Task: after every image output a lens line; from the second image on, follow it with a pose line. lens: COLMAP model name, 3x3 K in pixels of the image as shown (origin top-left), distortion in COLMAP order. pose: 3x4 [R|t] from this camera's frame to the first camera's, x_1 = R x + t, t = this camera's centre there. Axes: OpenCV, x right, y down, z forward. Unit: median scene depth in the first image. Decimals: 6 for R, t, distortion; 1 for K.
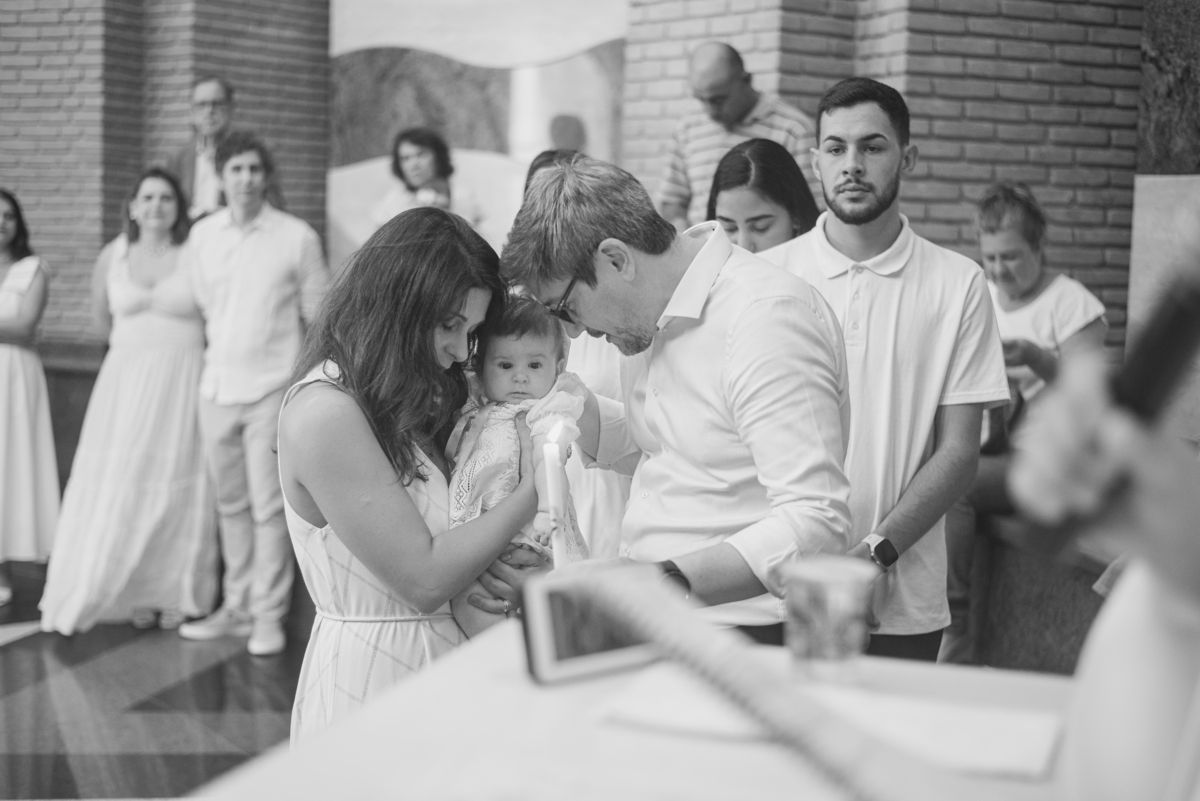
lens RADIAL K [[1767.8, 0, 605.3], [0, 1767.8, 399.2], [0, 0, 1]] dist [-0.090727, 0.000000]
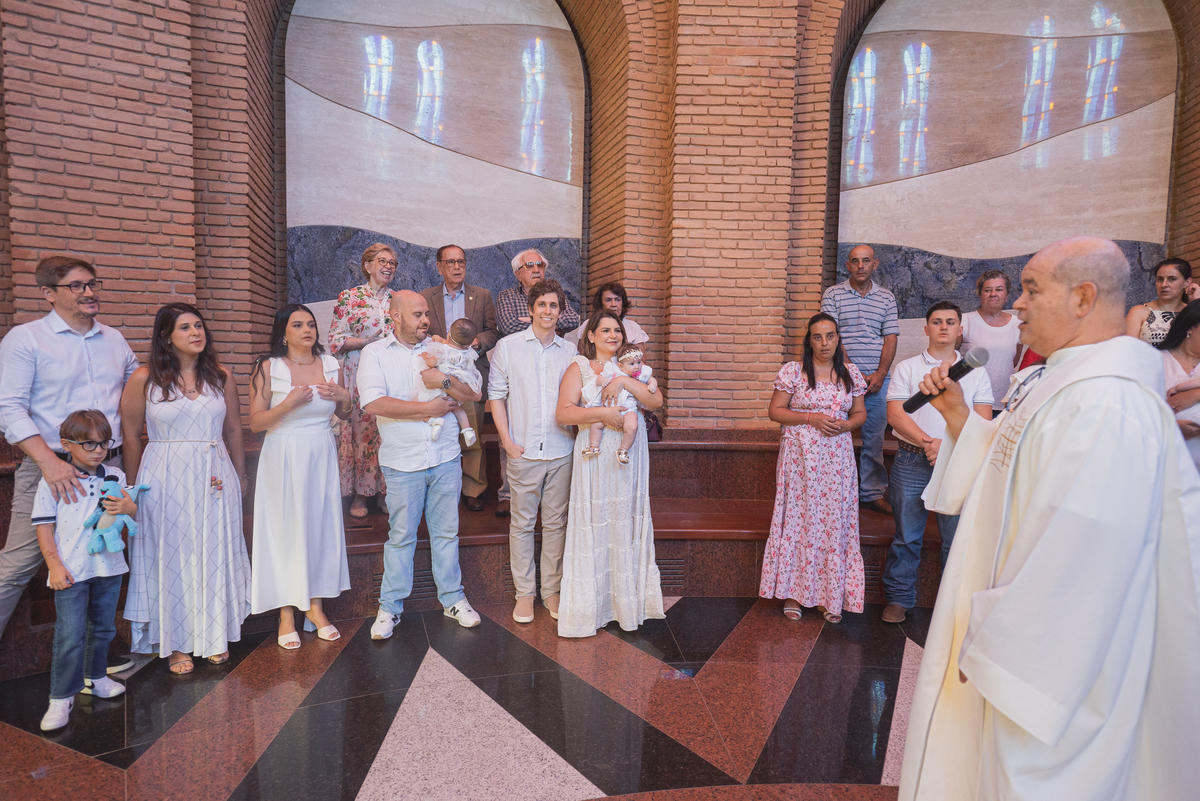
lens RADIAL K [[680.9, 0, 599.8], [0, 680.9, 399.9], [0, 0, 1]] dist [-0.004073, 0.000004]
pose [[0.598346, -0.075603, 0.797663, -0.503410], [0.080847, 0.996154, 0.033772, -0.050623], [-0.797149, 0.044281, 0.602157, 0.477753]]
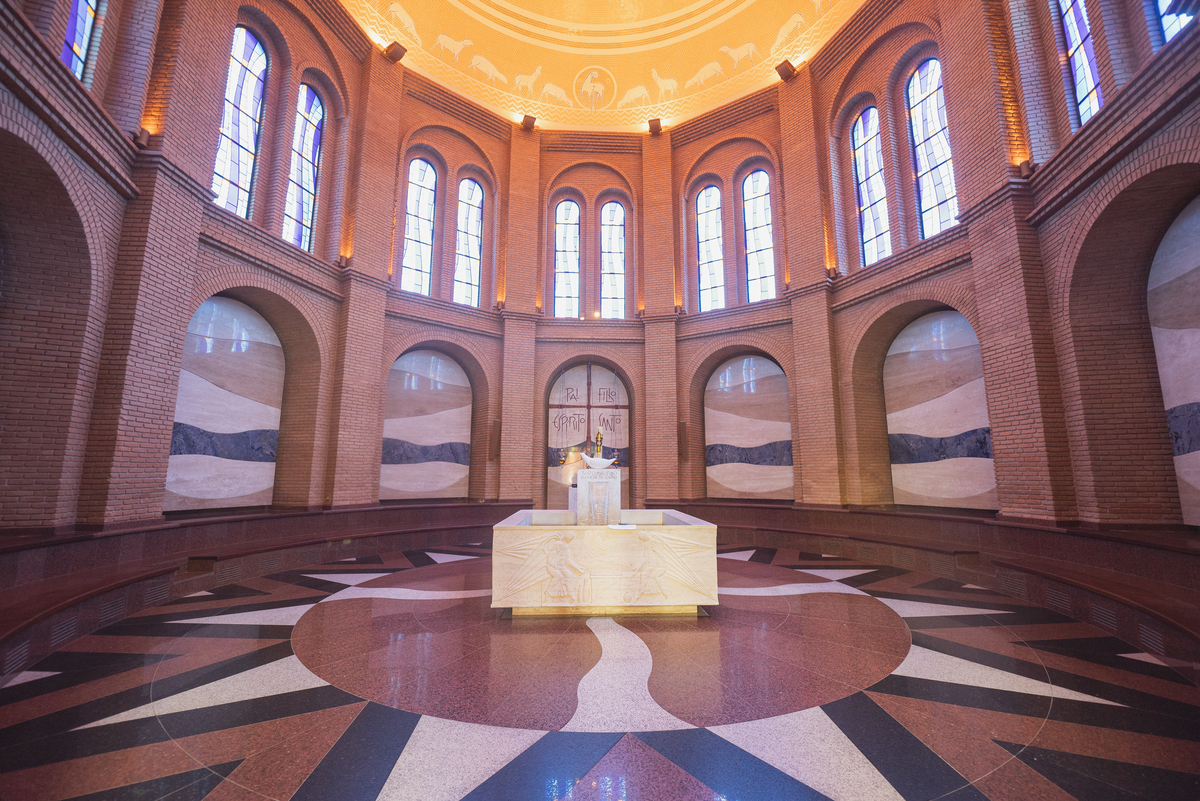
lens RADIAL K [[480.6, 0, 600.5], [0, 480.6, 403.7], [0, 0, 1]] dist [-0.001779, -0.000302]
pose [[-0.348518, 0.109269, 0.930911, -1.323109], [0.086941, 0.992668, -0.083968, -0.091170], [-0.933261, 0.051670, -0.355463, 0.587149]]
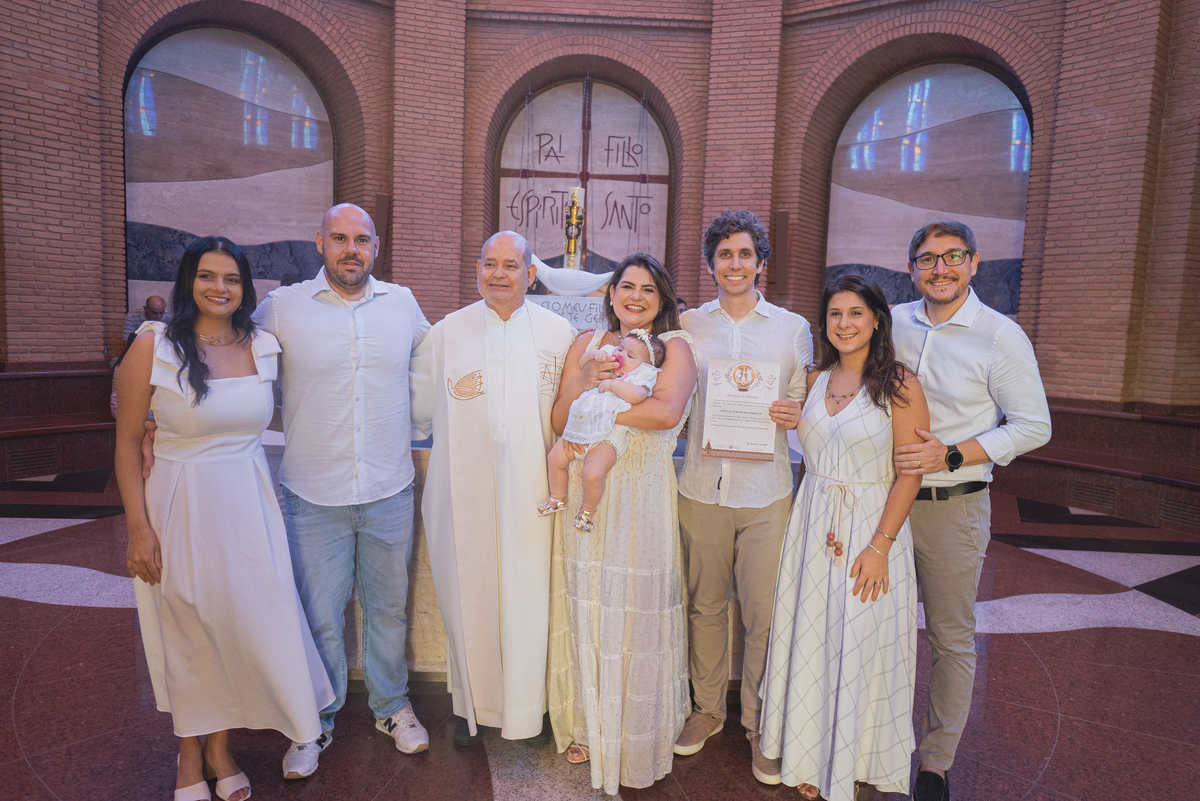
lens RADIAL K [[800.3, 0, 603.0], [0, 800.3, 401.4], [0, 0, 1]] dist [0.003838, -0.003515]
pose [[-0.321104, -0.130314, 0.938035, -1.044370], [0.053302, 0.986431, 0.155283, -0.061395], [-0.945543, 0.099862, -0.309801, 0.447008]]
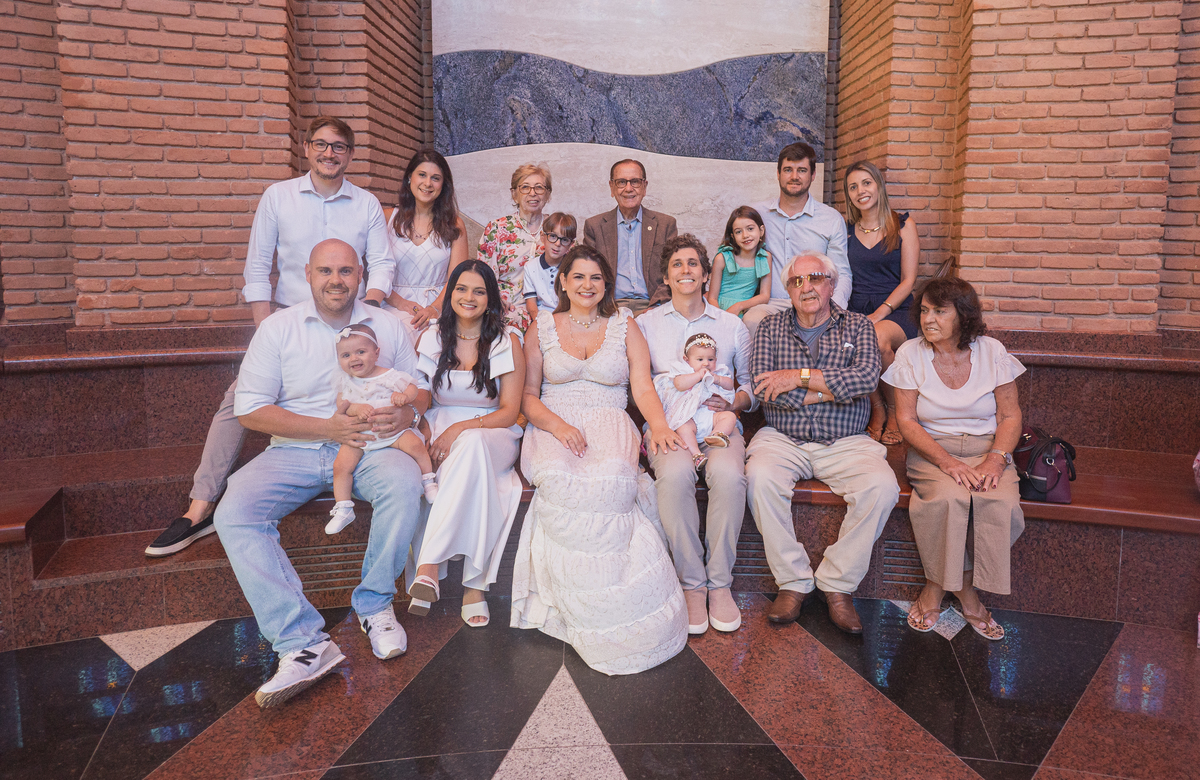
lens RADIAL K [[768.9, 0, 657.0], [0, 768.9, 309.0], [0, 0, 1]] dist [-0.001777, -0.001432]
pose [[0.780583, -0.083314, 0.619474, -0.392625], [0.076260, 0.996367, 0.037910, -0.041075], [-0.620382, 0.017649, 0.784101, 0.556442]]
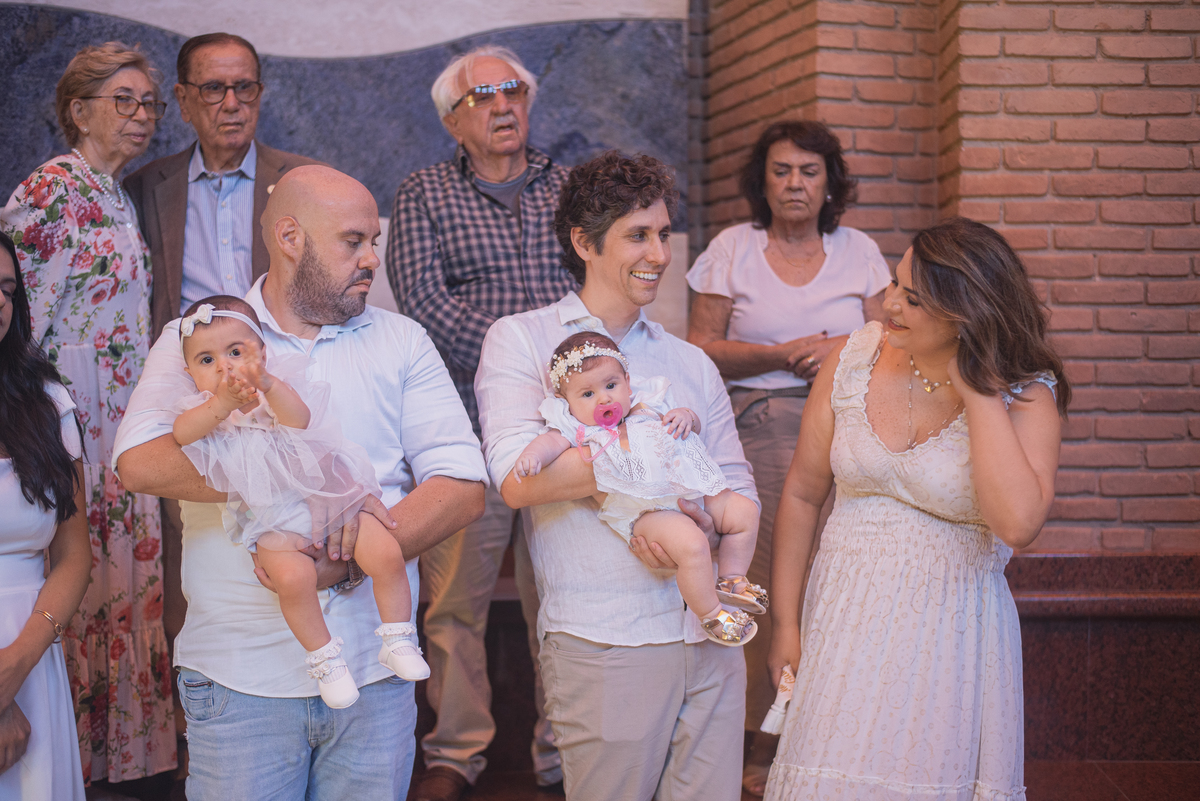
lens RADIAL K [[1767.8, 0, 606.6], [0, 1767.8, 396.3], [0, 0, 1]] dist [-0.090727, 0.000000]
pose [[0.639777, -0.057297, 0.766422, -0.462432], [0.098639, 0.995092, -0.007948, -0.054633], [-0.762205, 0.080684, 0.642288, 0.528316]]
